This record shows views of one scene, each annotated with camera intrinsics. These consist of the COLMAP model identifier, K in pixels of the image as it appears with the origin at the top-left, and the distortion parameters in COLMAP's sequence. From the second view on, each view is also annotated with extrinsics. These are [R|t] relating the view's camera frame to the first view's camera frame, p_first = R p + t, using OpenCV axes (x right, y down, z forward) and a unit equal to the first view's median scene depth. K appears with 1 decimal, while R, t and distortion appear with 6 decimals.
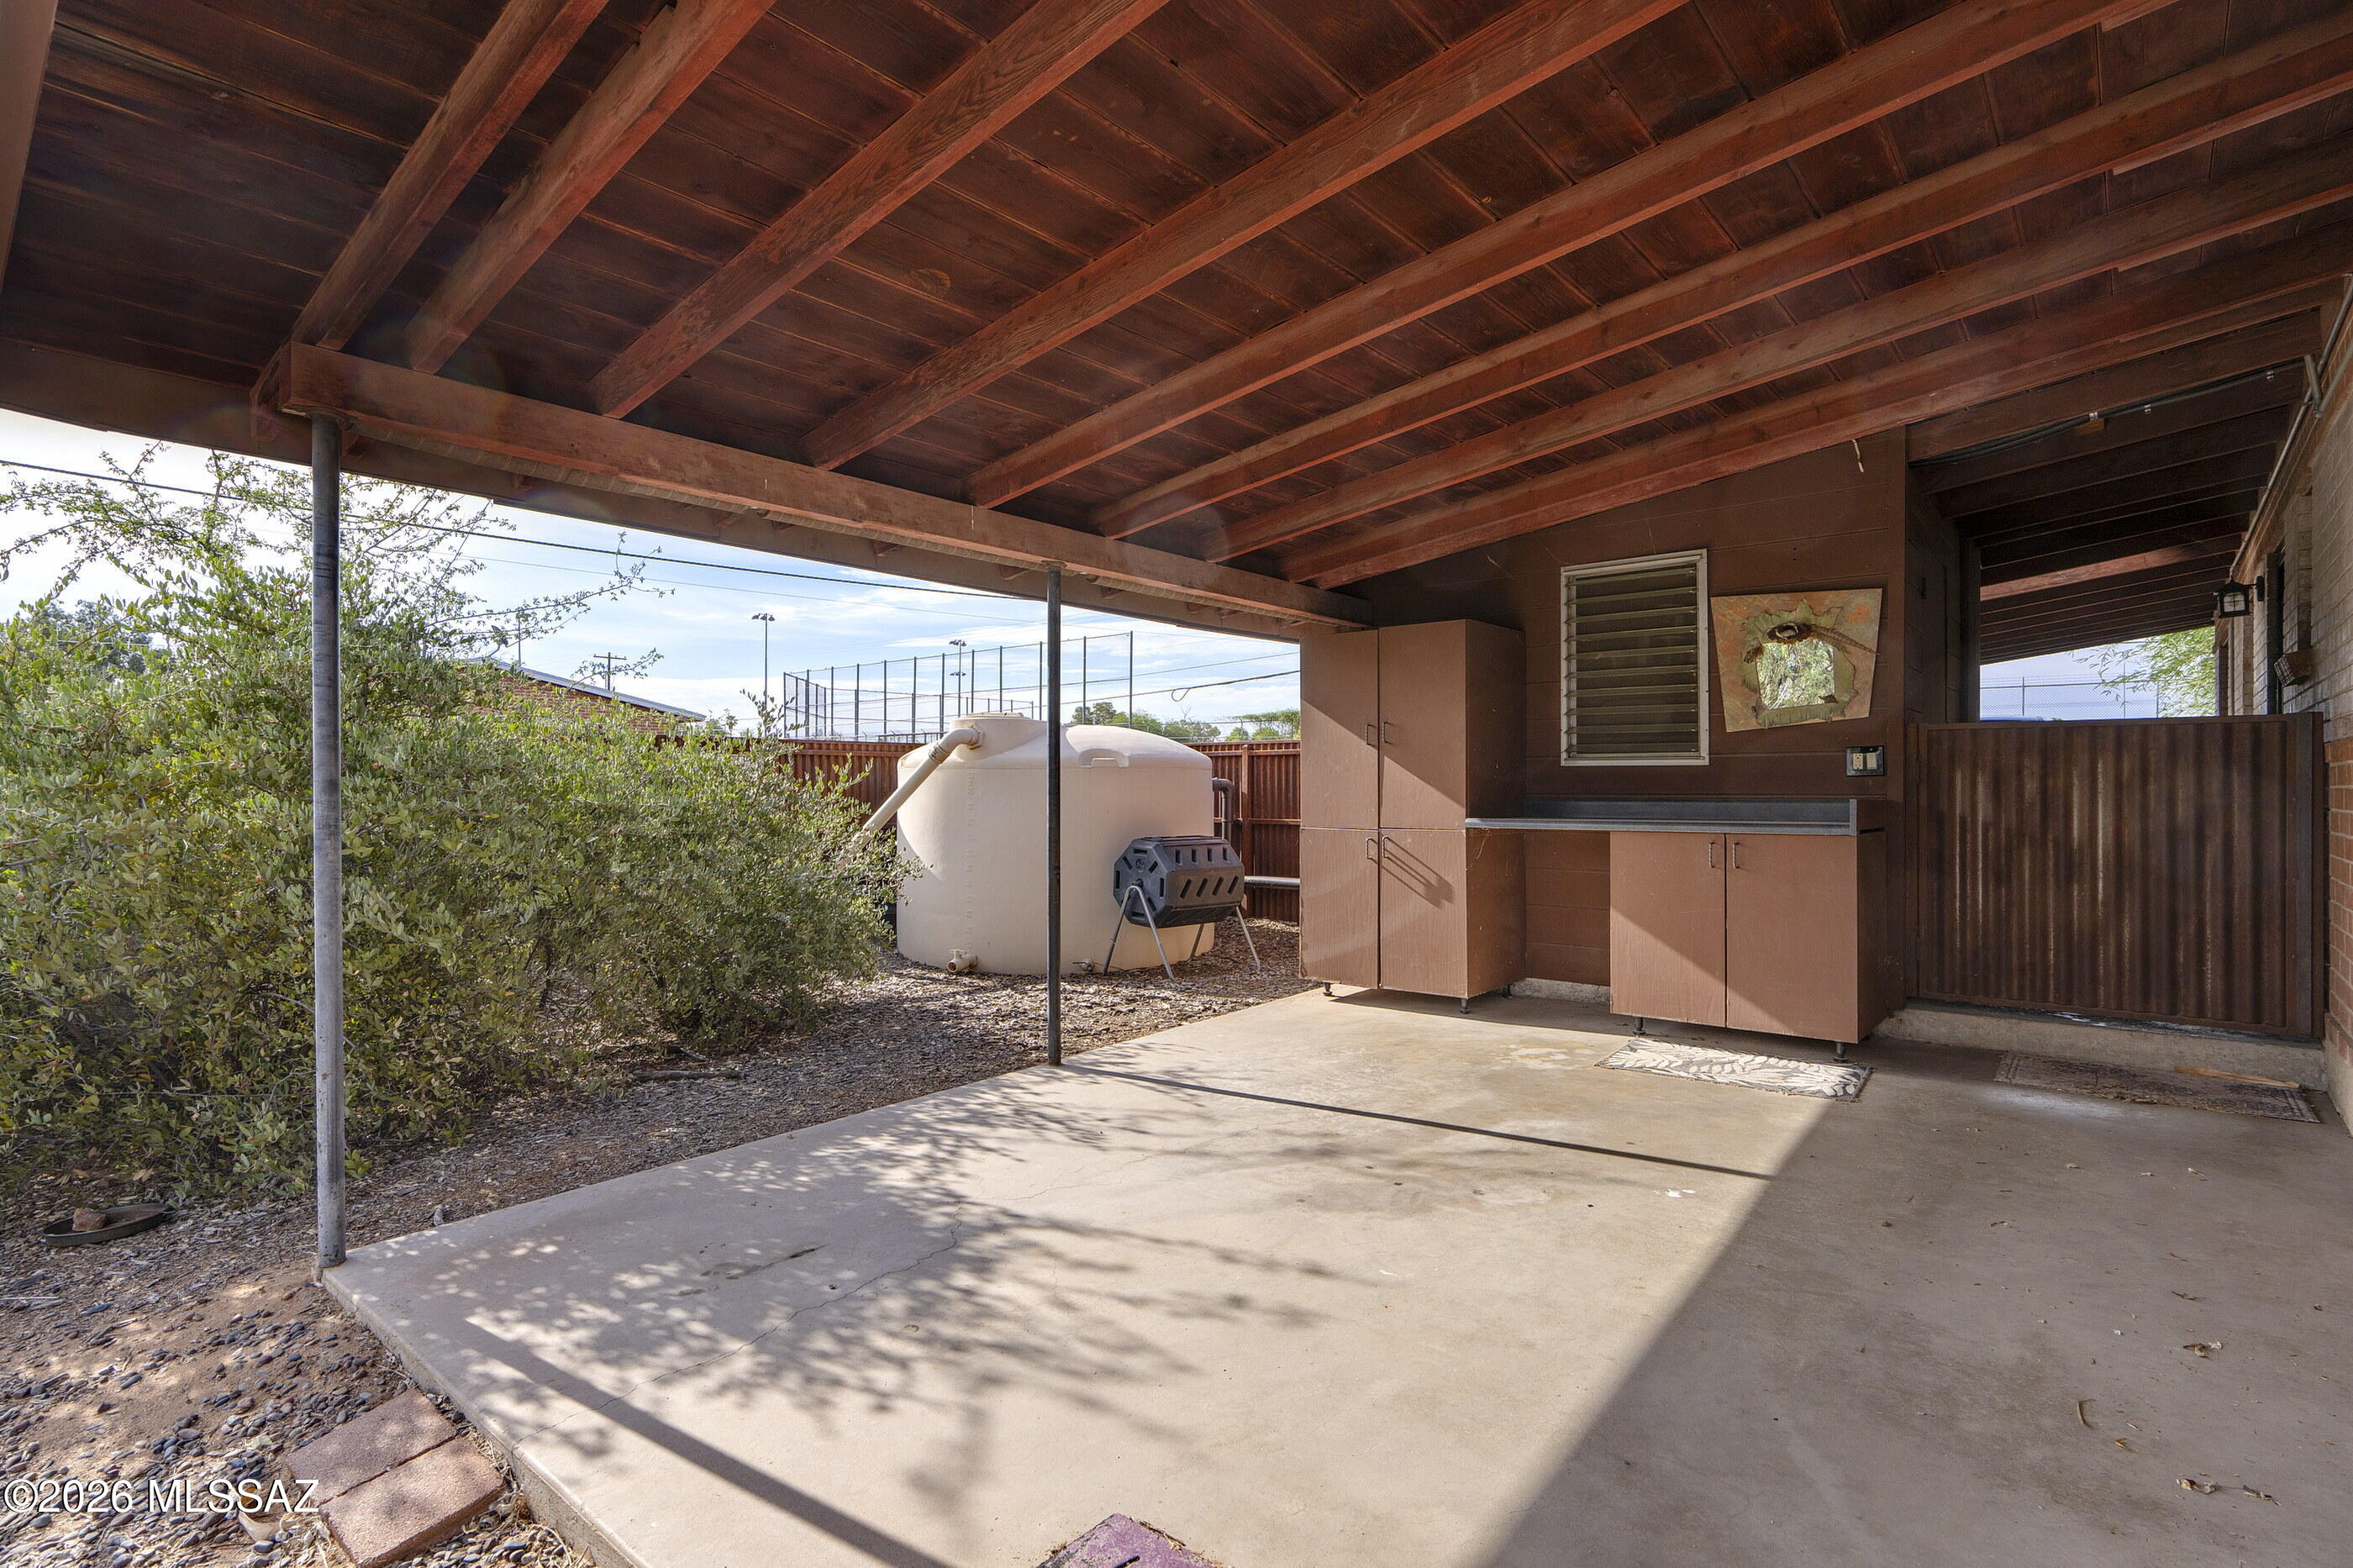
lens RADIAL K [[1061.9, 0, 1164.1], [0, 1061.9, 777.8], [0, 0, 1]] dist [-0.012250, -0.000174]
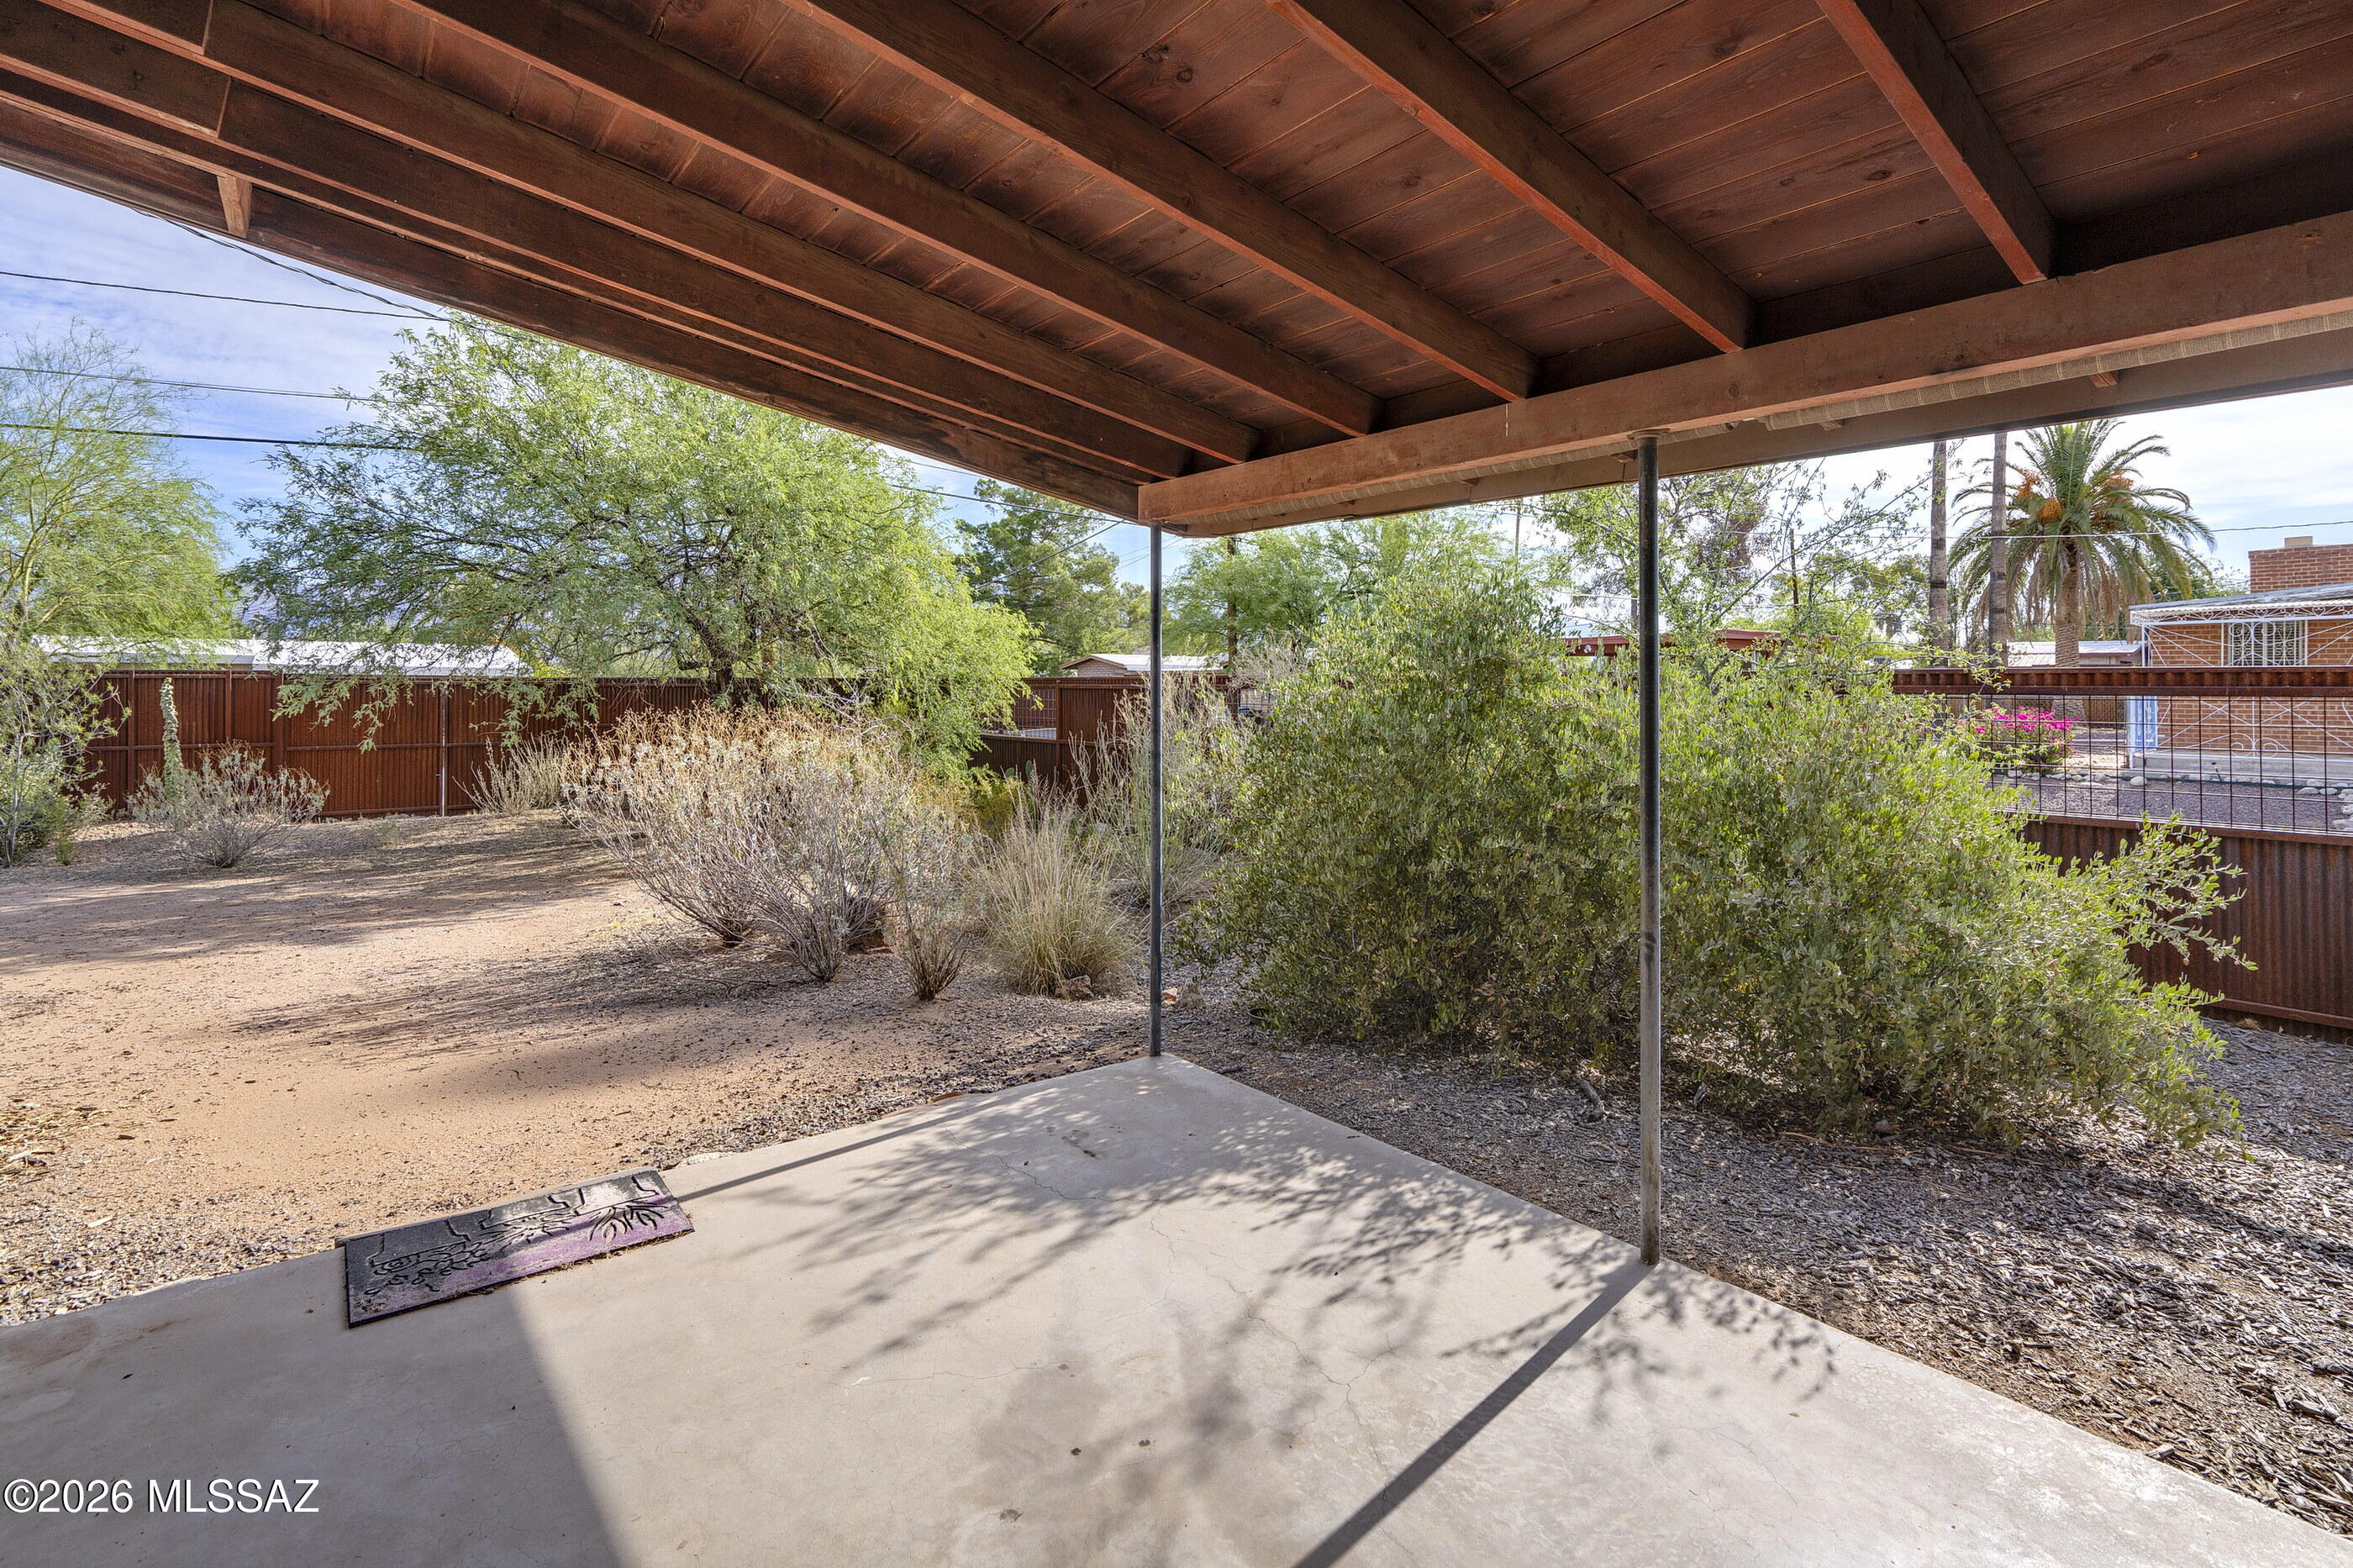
lens RADIAL K [[1061.9, 0, 1163.9], [0, 1061.9, 786.9], [0, 0, 1]] dist [-0.012250, -0.000174]
pose [[-0.139564, 0.094315, -0.985711, 0.861617], [-0.005675, 0.995361, 0.096042, -0.159295], [0.990197, 0.018998, -0.138381, 1.087141]]
